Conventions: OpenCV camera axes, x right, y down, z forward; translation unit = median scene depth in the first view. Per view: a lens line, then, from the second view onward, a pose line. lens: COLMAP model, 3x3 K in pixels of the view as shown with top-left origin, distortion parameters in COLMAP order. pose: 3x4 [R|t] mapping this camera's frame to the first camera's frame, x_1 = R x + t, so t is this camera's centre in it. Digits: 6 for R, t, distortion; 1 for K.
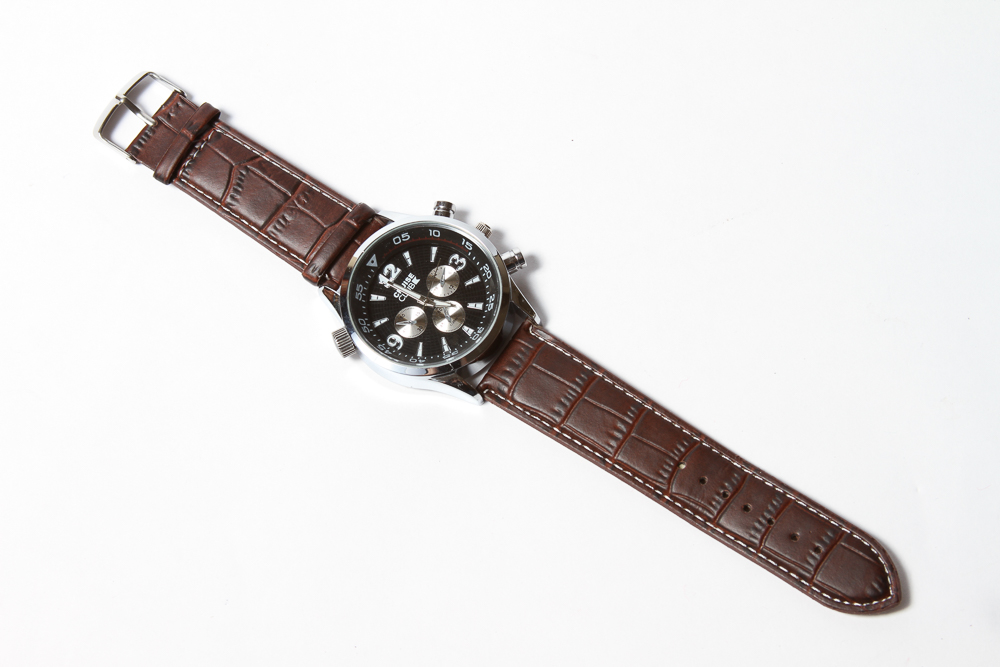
lens RADIAL K [[3231.6, 0, 501.0], [0, 3231.6, 333.5], [0, 0, 1]] dist [-0.318625, 0.000000]
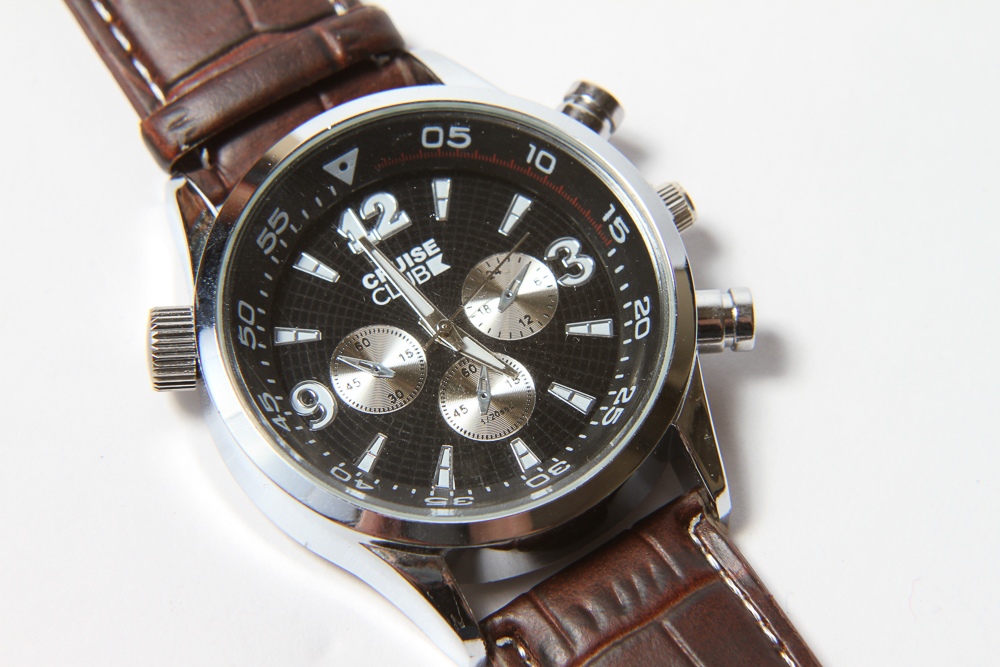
lens RADIAL K [[3613.0, 0, 502.4], [0, 3613.0, 337.1], [0, 0, 1]] dist [0.642716, 0.000000]
pose [[0.923257, 0.383965, -0.012956, -0.012064], [-0.384084, 0.921722, -0.053934, 0.008992], [-0.008766, 0.054771, 0.998460, 0.614953]]
